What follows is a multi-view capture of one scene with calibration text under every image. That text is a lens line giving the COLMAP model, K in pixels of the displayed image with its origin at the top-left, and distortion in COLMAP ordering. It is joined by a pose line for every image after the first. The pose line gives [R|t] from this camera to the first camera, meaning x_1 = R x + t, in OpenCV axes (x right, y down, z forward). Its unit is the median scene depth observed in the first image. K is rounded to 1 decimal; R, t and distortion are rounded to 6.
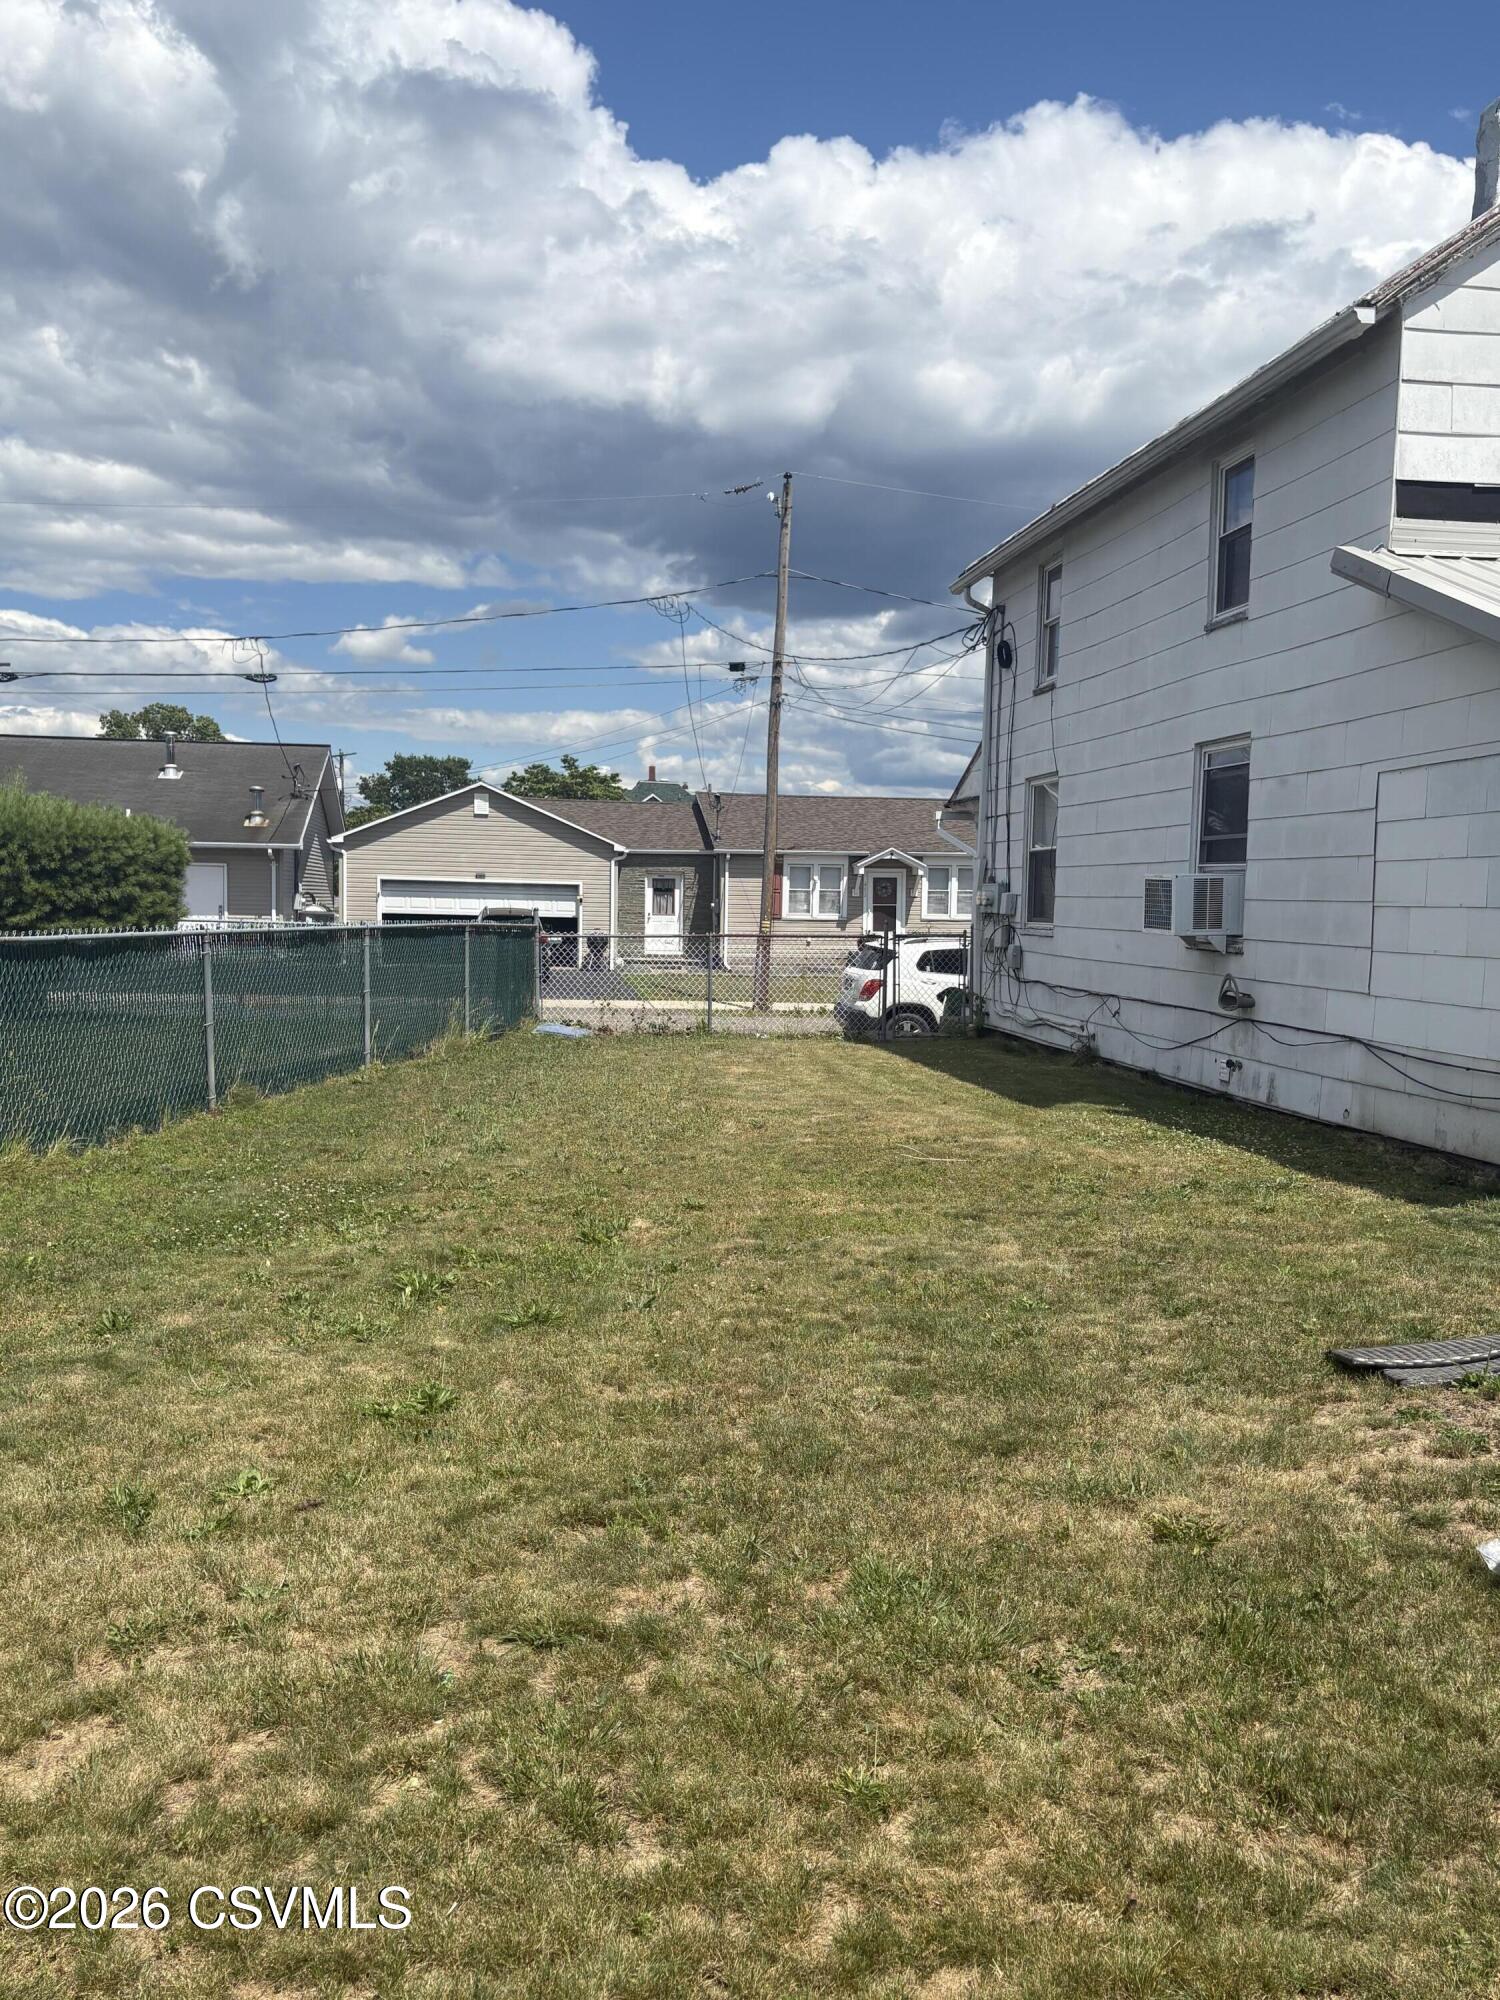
lens RADIAL K [[1692.4, 0, 746.7], [0, 1692.4, 1004.4], [0, 0, 1]] dist [-0.048754, -0.008499]
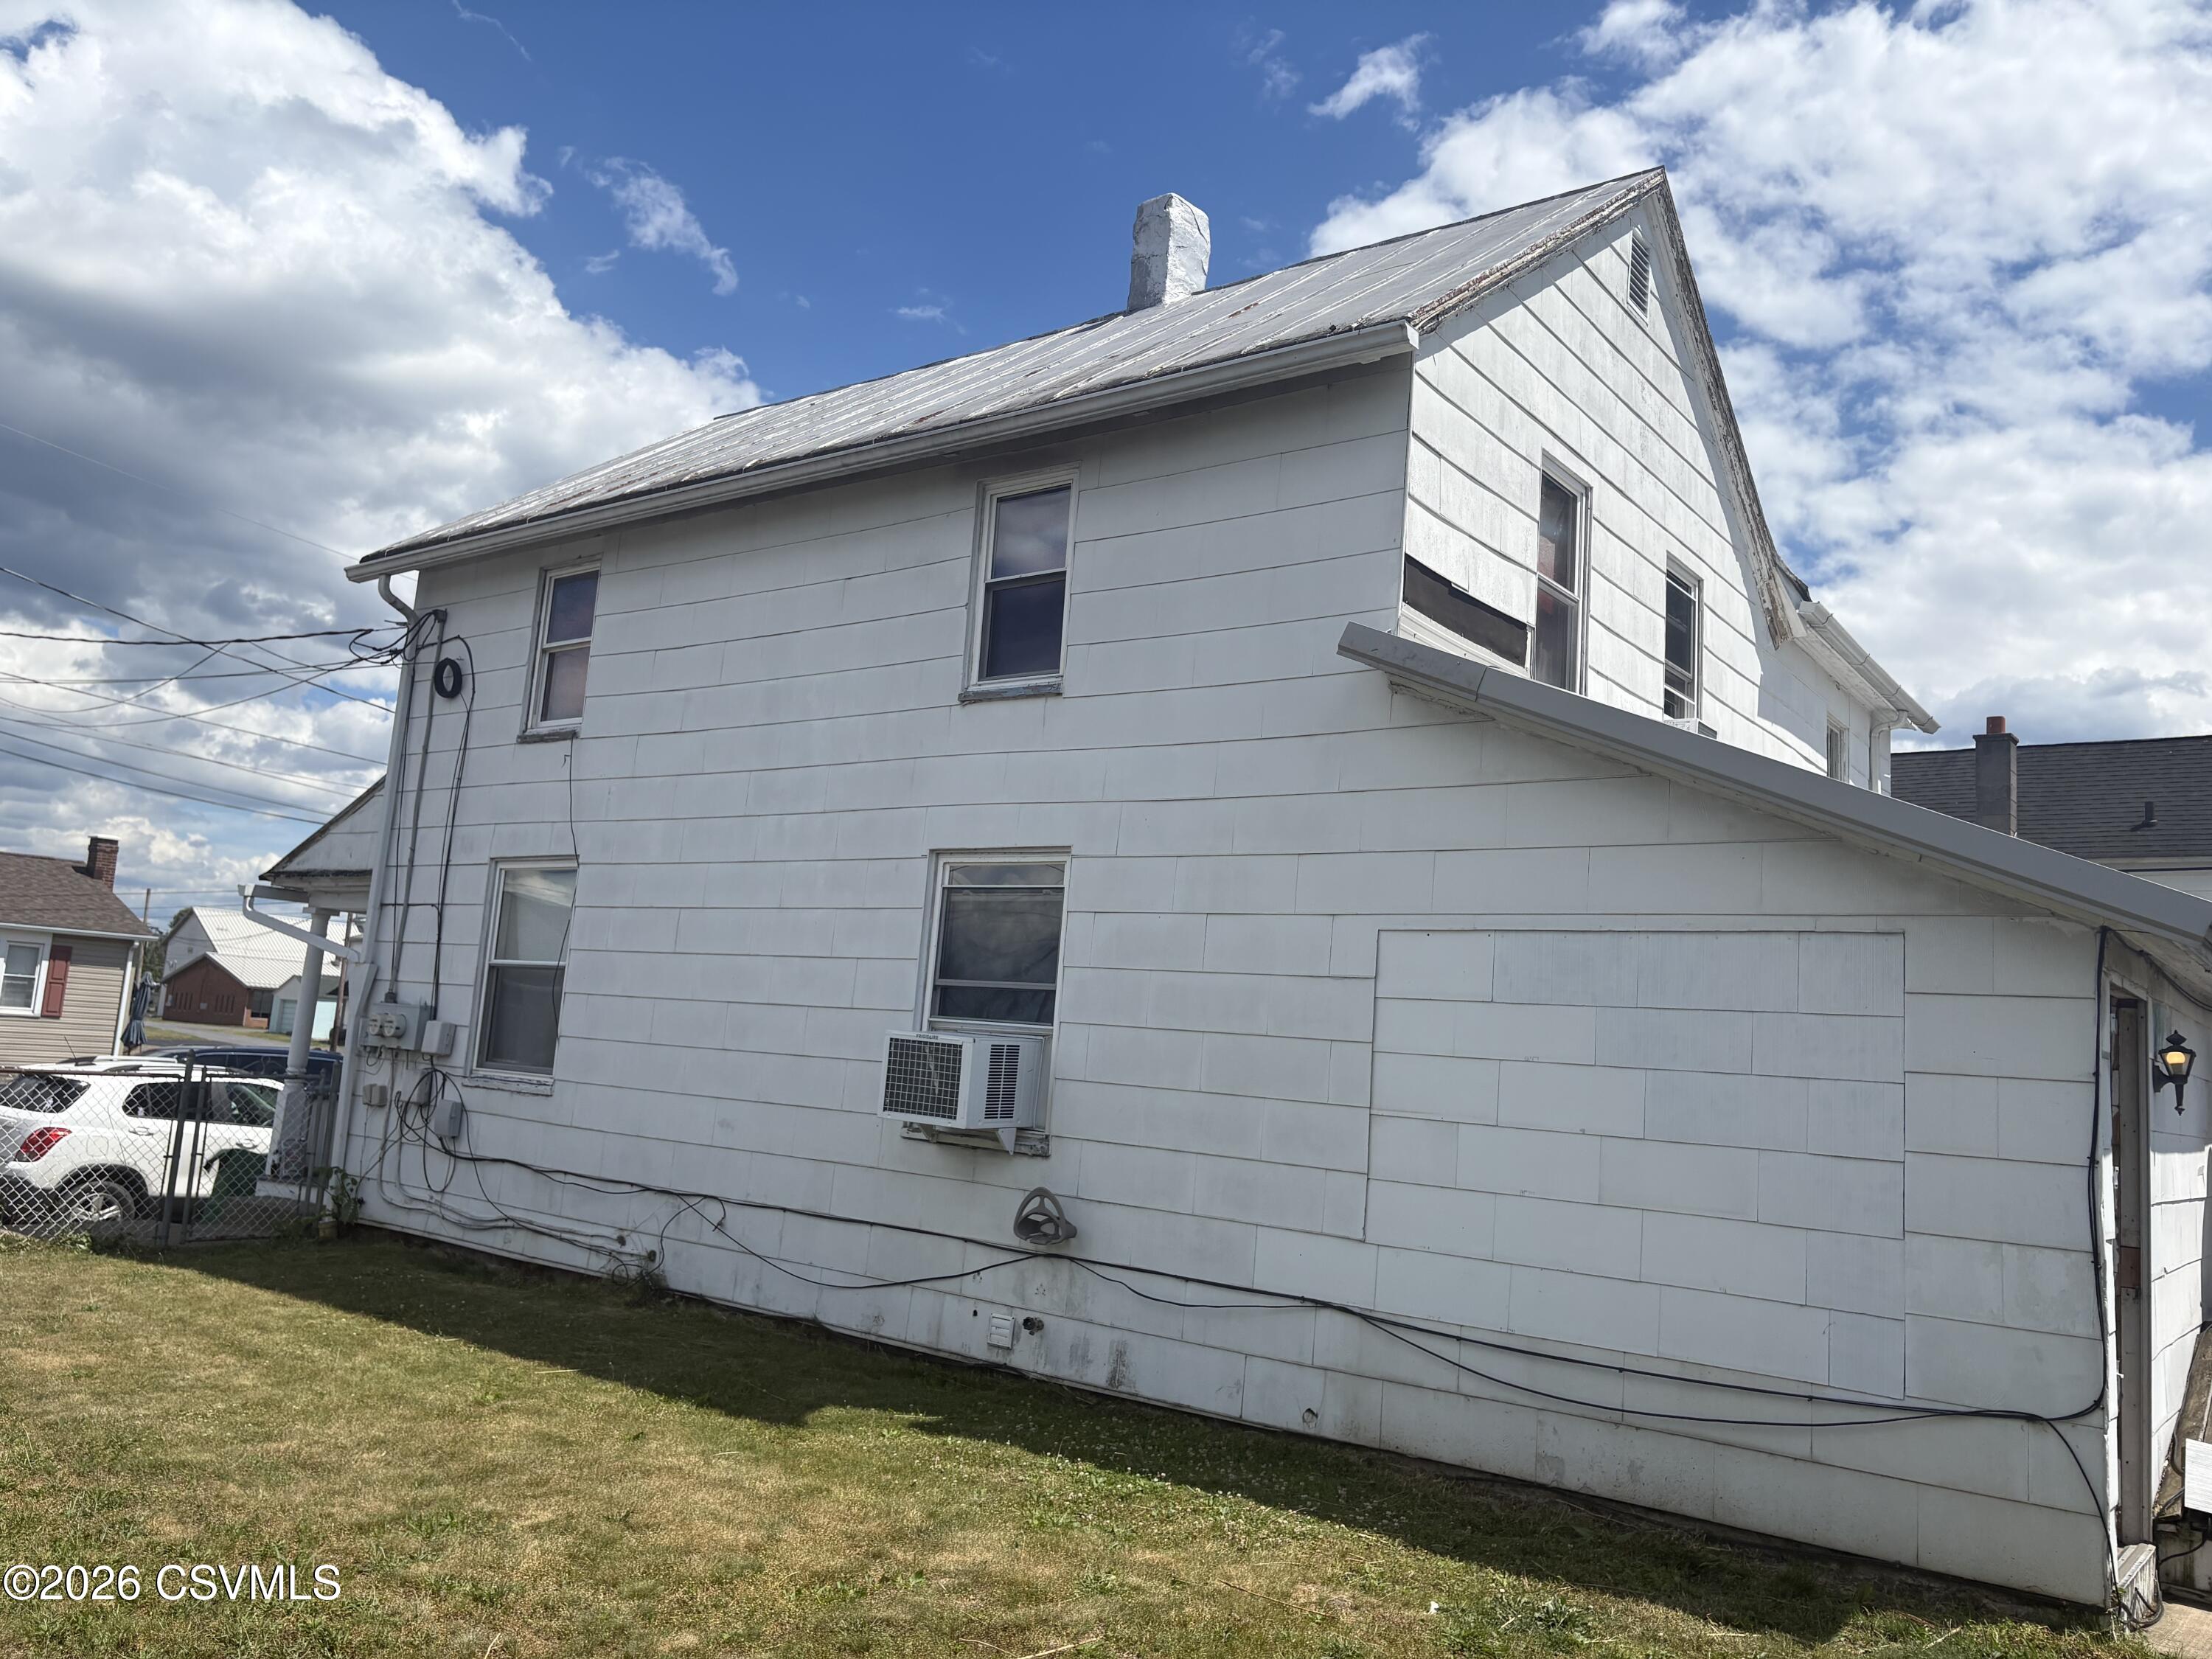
lens RADIAL K [[1658.8, 0, 1110.2], [0, 1658.8, 835.8], [0, 0, 1]] dist [0.031072, -0.005610]
pose [[0.707627, 0.149305, 0.690632, -0.177916], [-0.029632, 0.982831, -0.182113, -0.035685], [-0.705965, 0.108404, 0.699902, 0.476600]]
